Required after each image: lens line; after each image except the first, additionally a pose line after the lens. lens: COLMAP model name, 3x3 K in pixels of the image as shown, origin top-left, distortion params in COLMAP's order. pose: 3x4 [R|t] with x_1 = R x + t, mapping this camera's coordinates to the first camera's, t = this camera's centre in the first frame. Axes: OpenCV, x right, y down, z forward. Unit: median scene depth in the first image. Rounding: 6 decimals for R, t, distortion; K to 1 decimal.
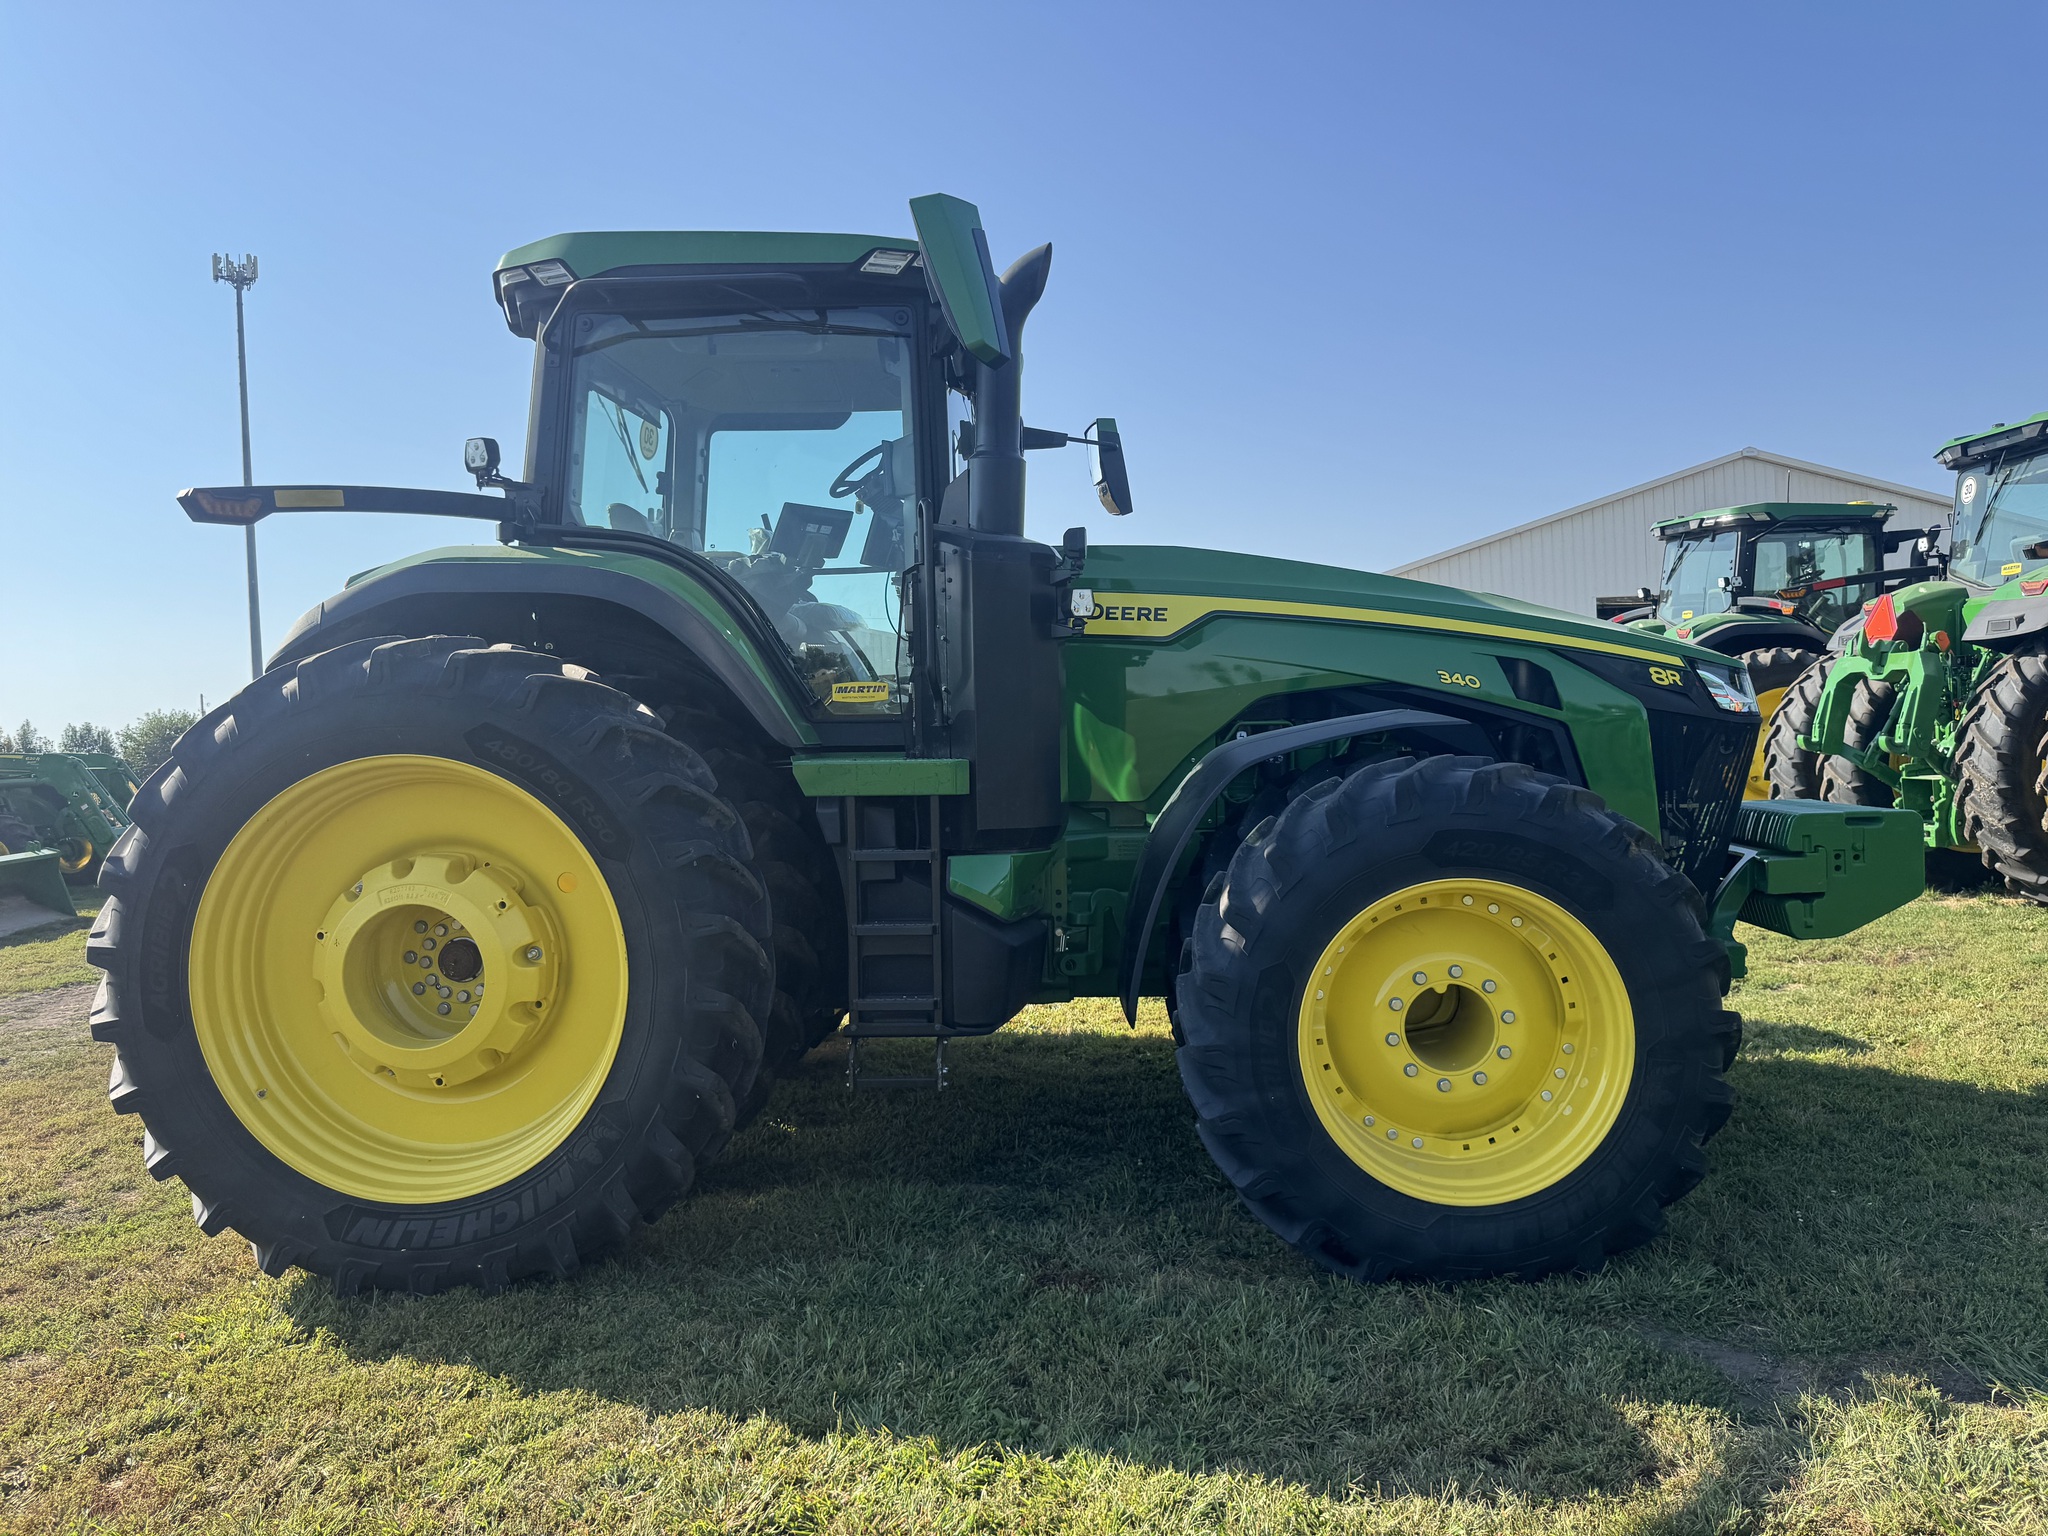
lens RADIAL K [[1452.3, 0, 1024.2], [0, 1452.3, 764.5], [0, 0, 1]] dist [0.014114, -0.001742]
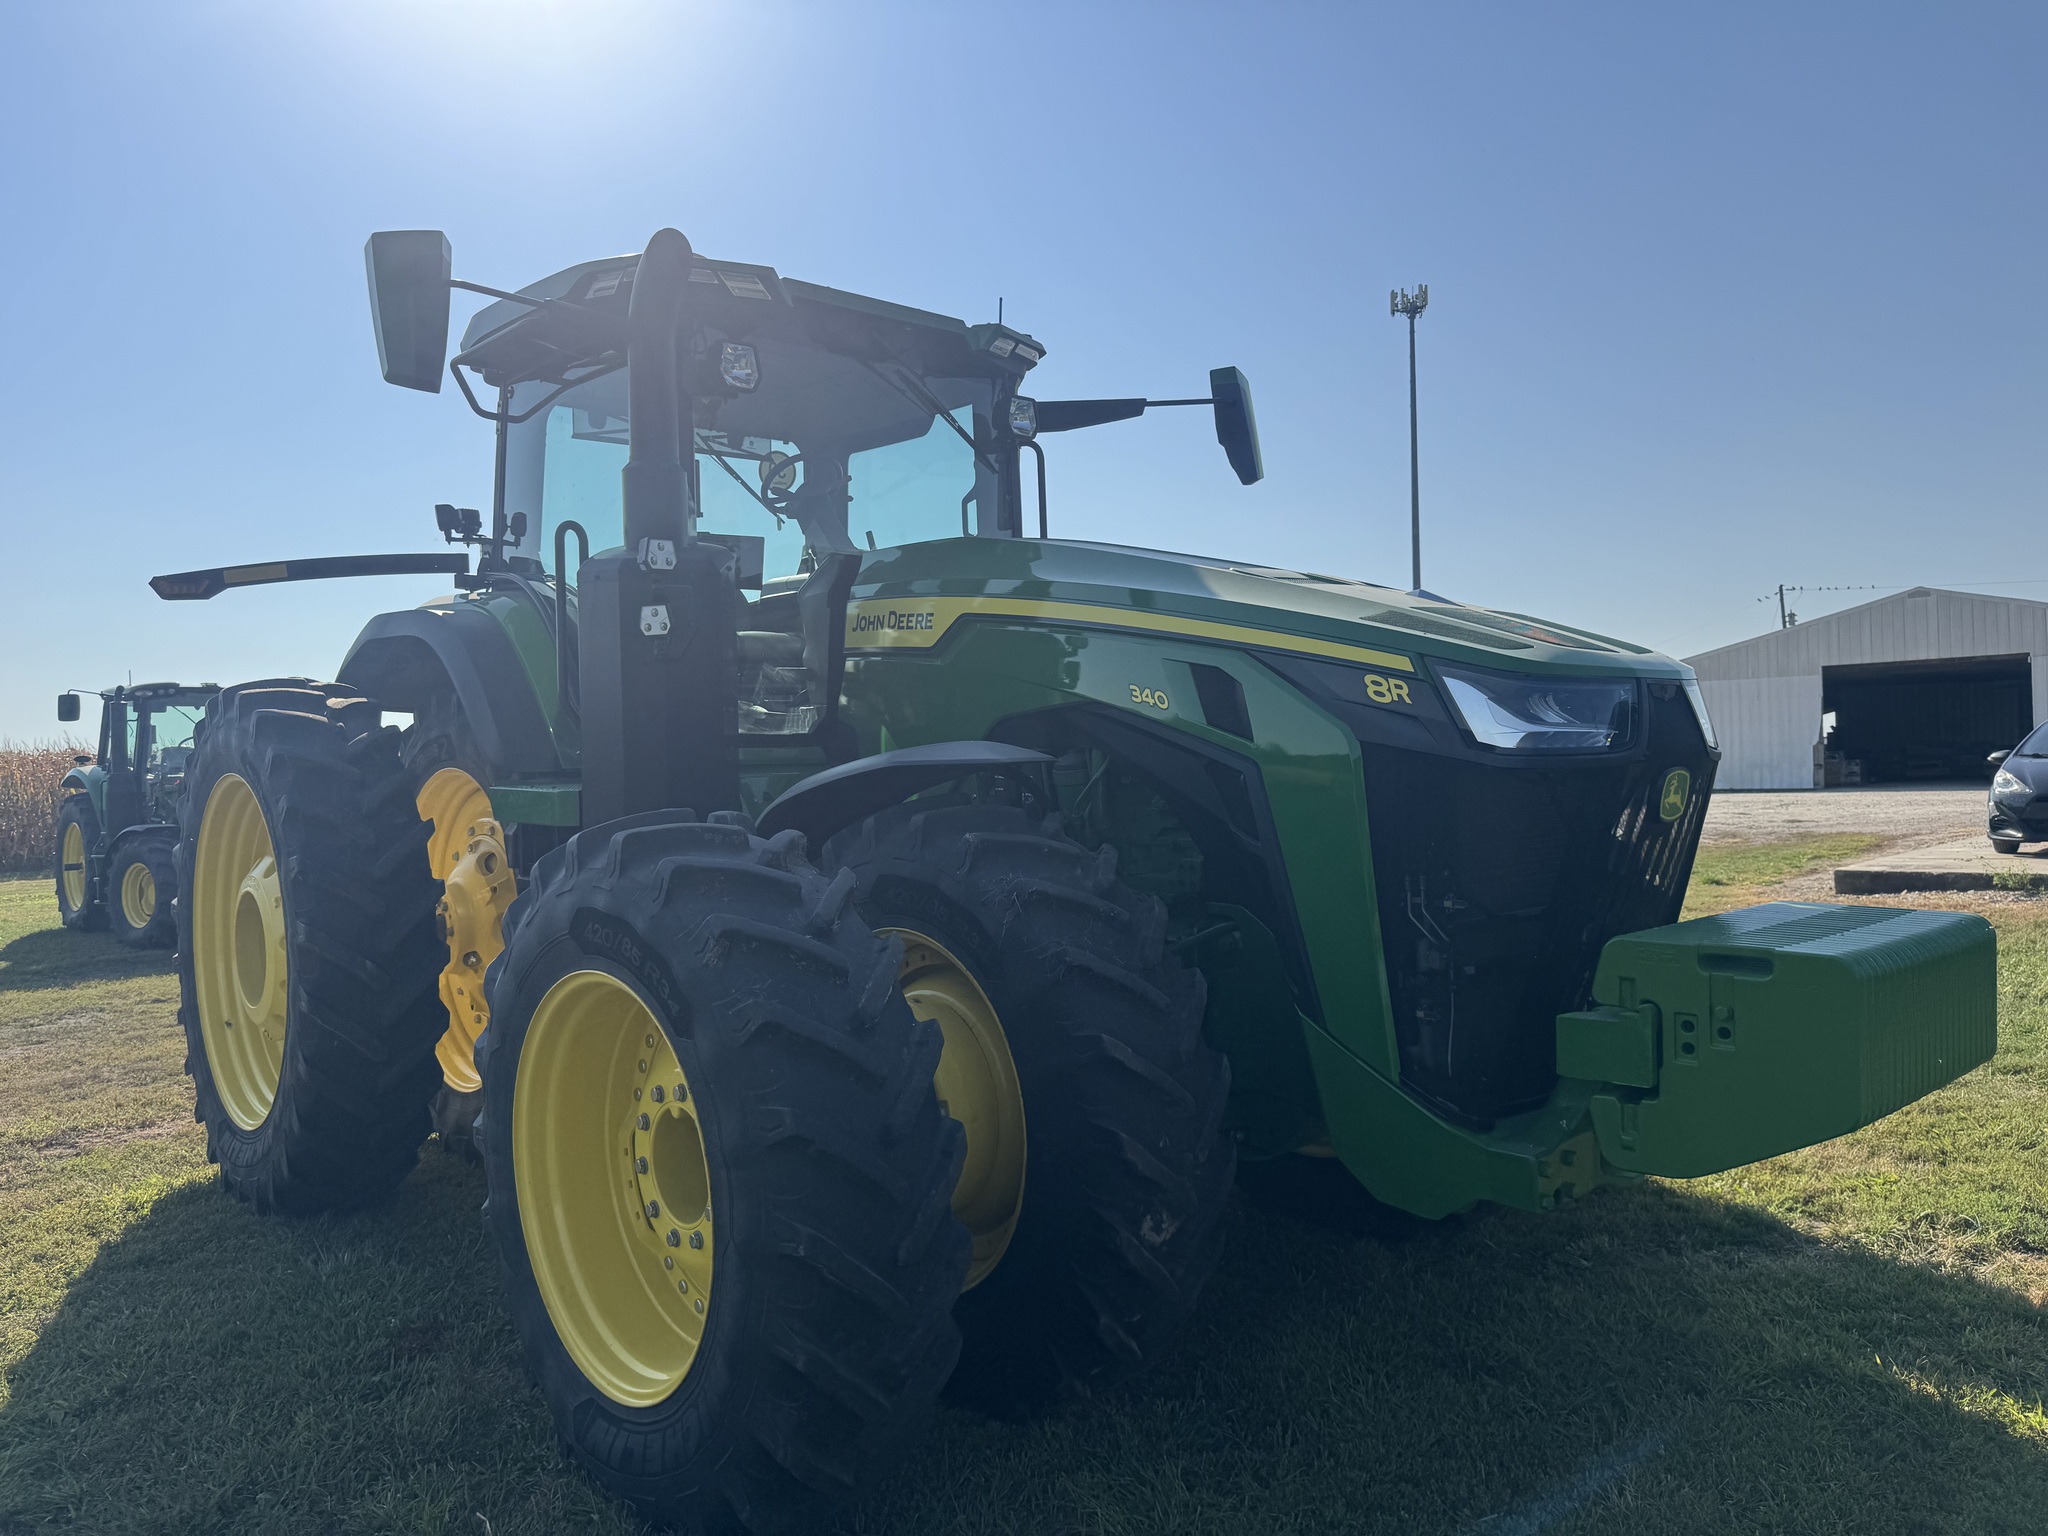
lens RADIAL K [[1452.3, 0, 1023.6], [0, 1452.3, 769.7], [0, 0, 1]] dist [0.014114, -0.001742]
pose [[0.714735, 0.023761, -0.698992, 0.756702], [-0.016379, 0.999717, 0.017236, -0.034822], [0.699204, -0.000870, 0.714922, 0.460272]]
